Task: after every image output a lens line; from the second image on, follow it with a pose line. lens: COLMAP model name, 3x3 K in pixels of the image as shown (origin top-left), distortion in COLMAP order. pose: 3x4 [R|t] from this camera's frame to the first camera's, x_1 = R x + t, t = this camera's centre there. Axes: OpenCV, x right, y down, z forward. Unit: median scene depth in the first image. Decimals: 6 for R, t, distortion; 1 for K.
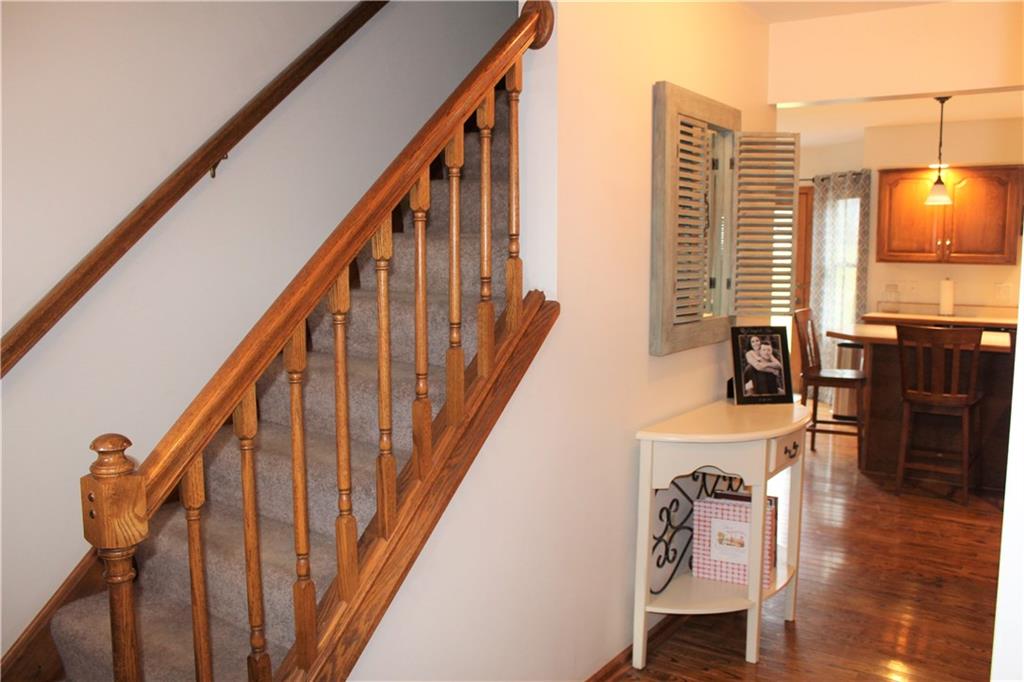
lens RADIAL K [[865.7, 0, 497.1], [0, 865.7, 343.6], [0, 0, 1]] dist [-0.144539, 0.143023]
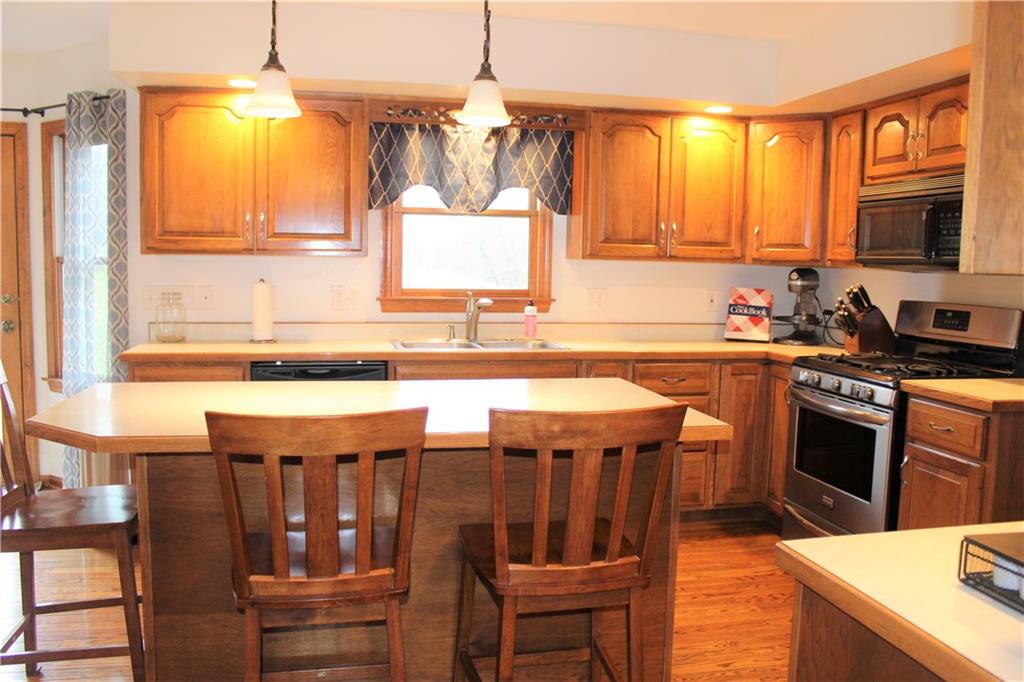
lens RADIAL K [[865.7, 0, 497.1], [0, 865.7, 343.6], [0, 0, 1]] dist [-0.144539, 0.143023]
pose [[0.685631, -0.059257, 0.725534, 0.205918], [0.062738, 0.997783, 0.022204, -0.035512], [-0.725241, 0.030295, 0.687828, 0.459178]]
